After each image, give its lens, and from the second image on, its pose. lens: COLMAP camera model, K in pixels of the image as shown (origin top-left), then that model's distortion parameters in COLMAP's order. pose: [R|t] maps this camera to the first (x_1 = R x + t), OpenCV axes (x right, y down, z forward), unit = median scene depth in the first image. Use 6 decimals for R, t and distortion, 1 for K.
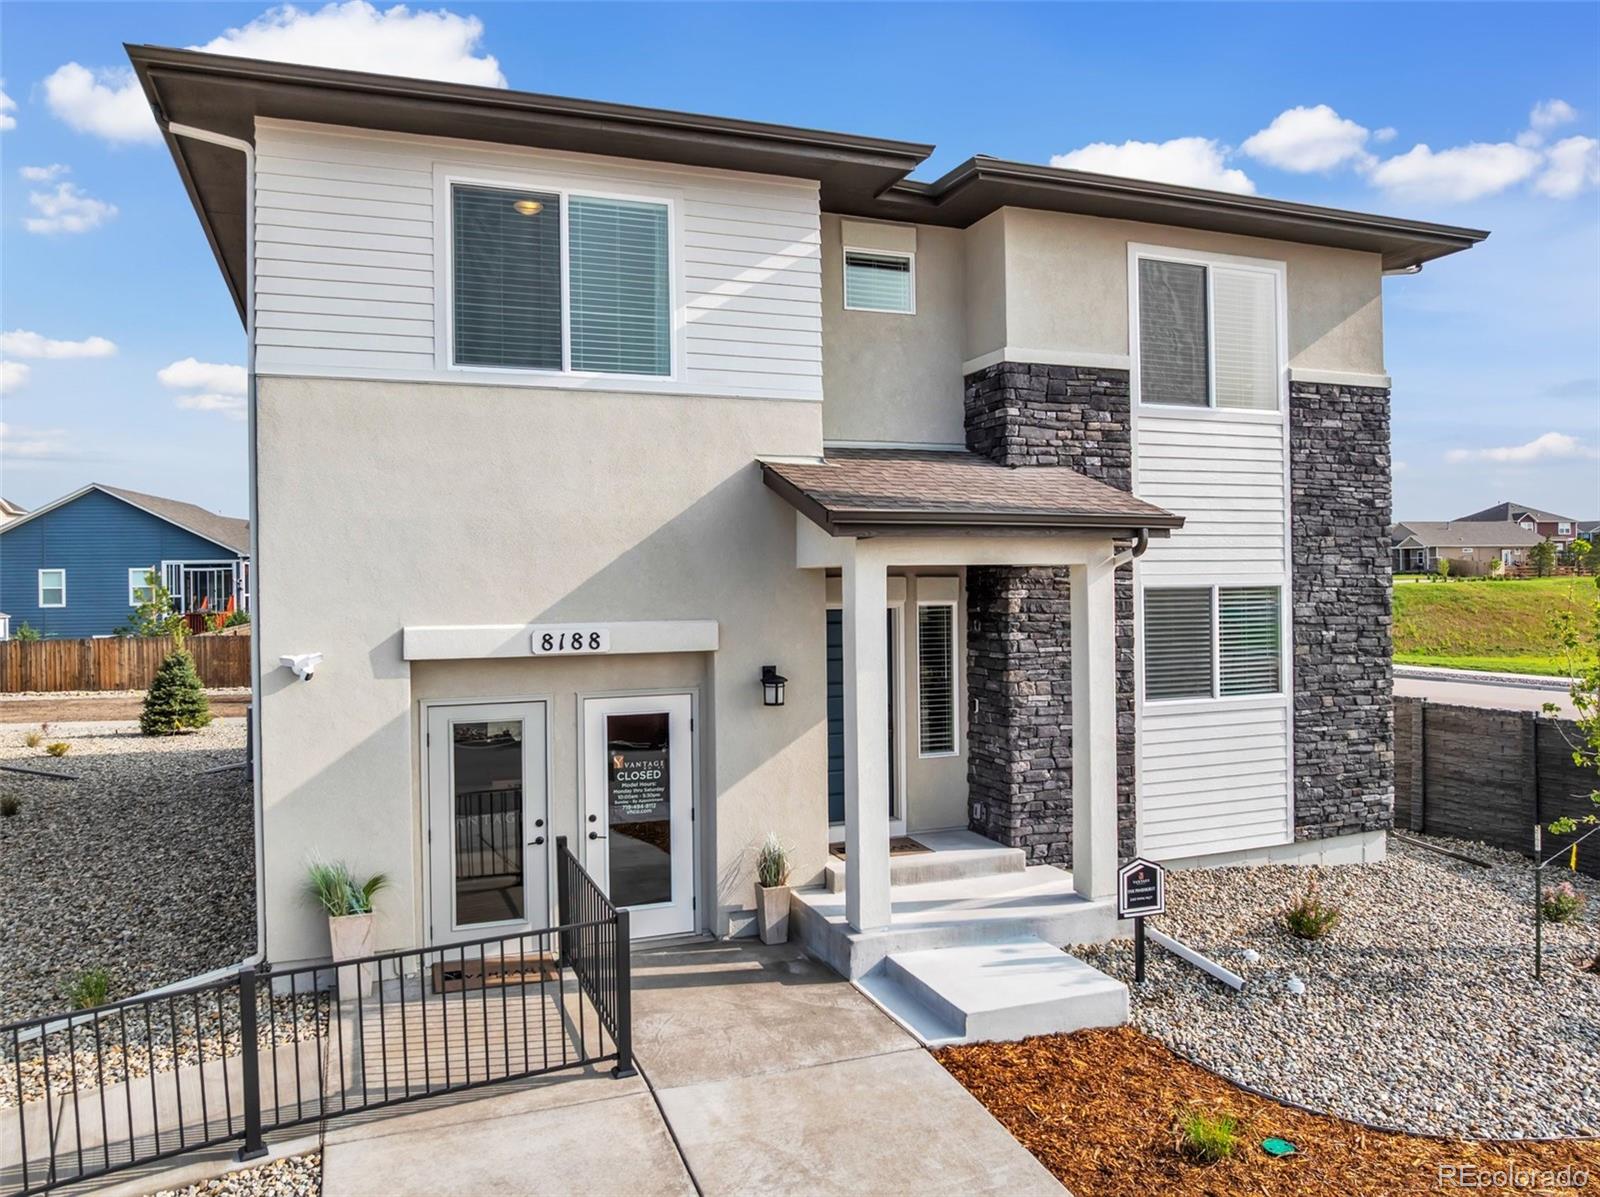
lens RADIAL K [[1161.6, 0, 798.8], [0, 1161.6, 590.6], [0, 0, 1]] dist [-0.032575, 0.004358]
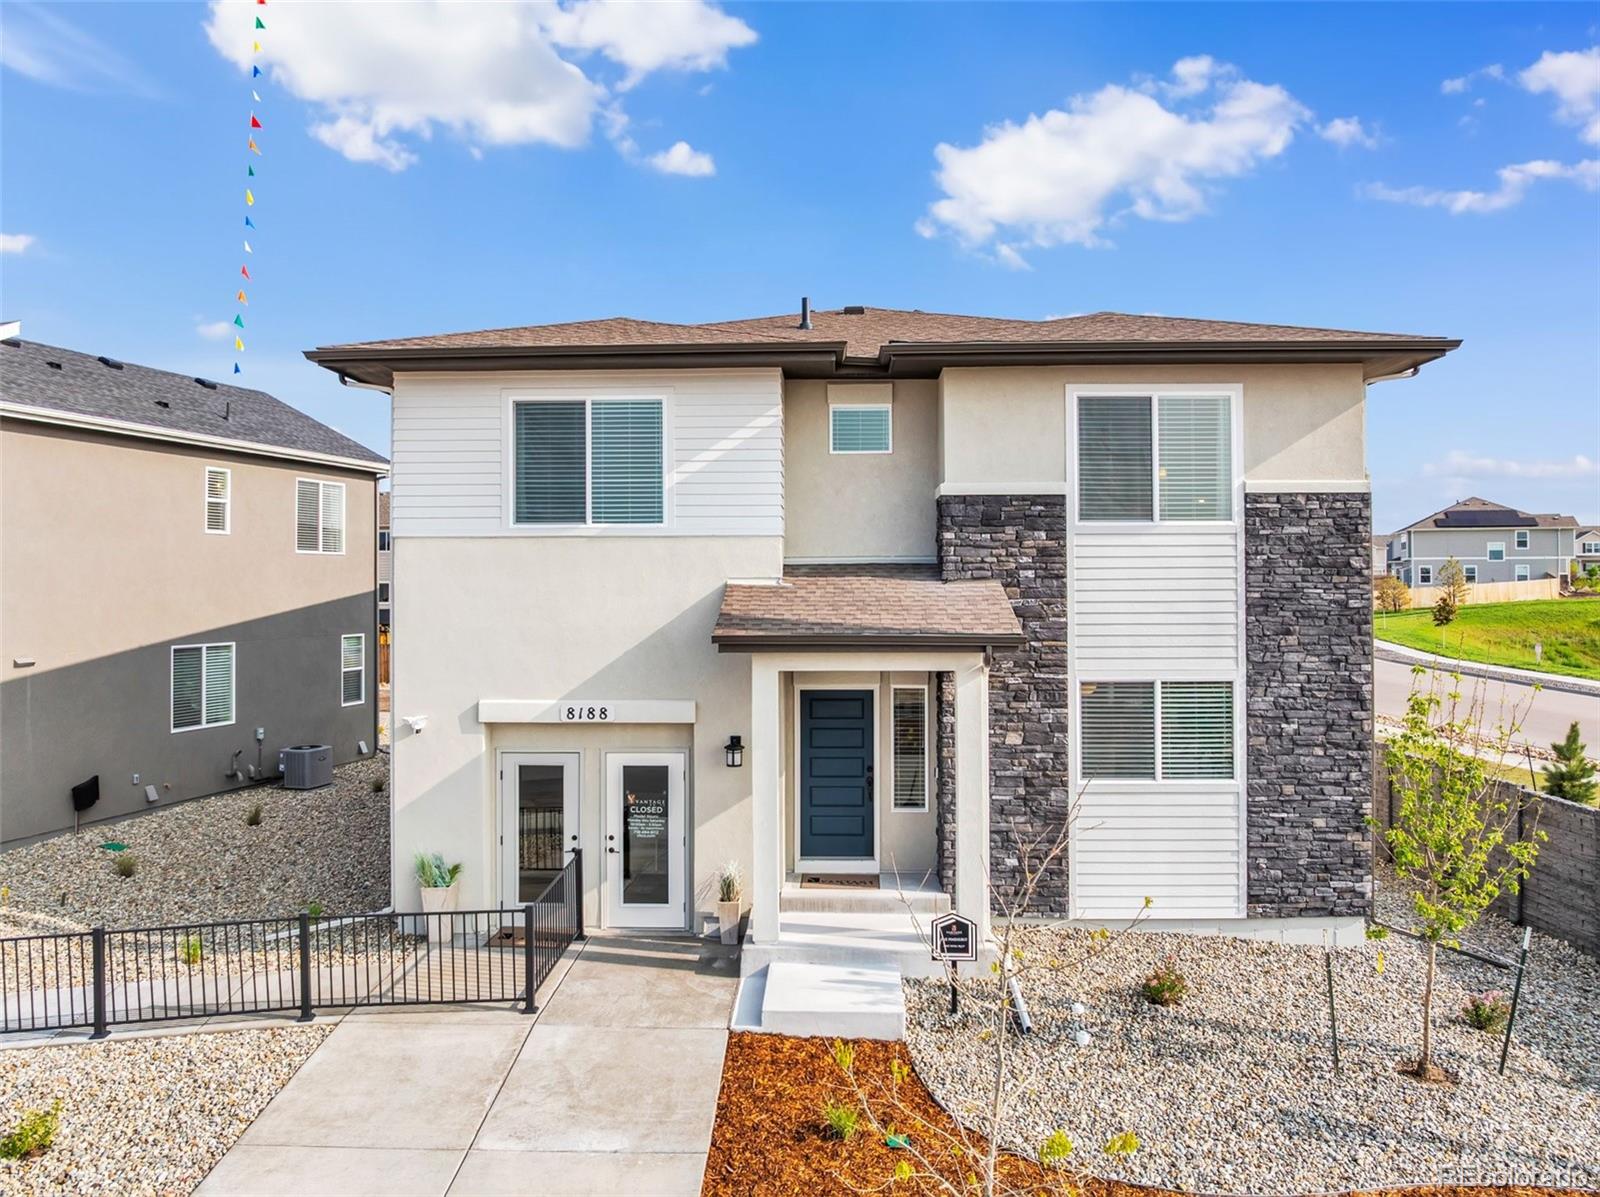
lens RADIAL K [[1153.7, 0, 799.7], [0, 1153.7, 567.1], [0, 0, 1]] dist [-0.034368, 0.005750]
pose [[0.919501, 0.004854, -0.393058, 0.496036], [-0.010443, 0.999872, -0.012083, -0.100548], [0.392949, 0.015215, 0.919434, -0.170477]]
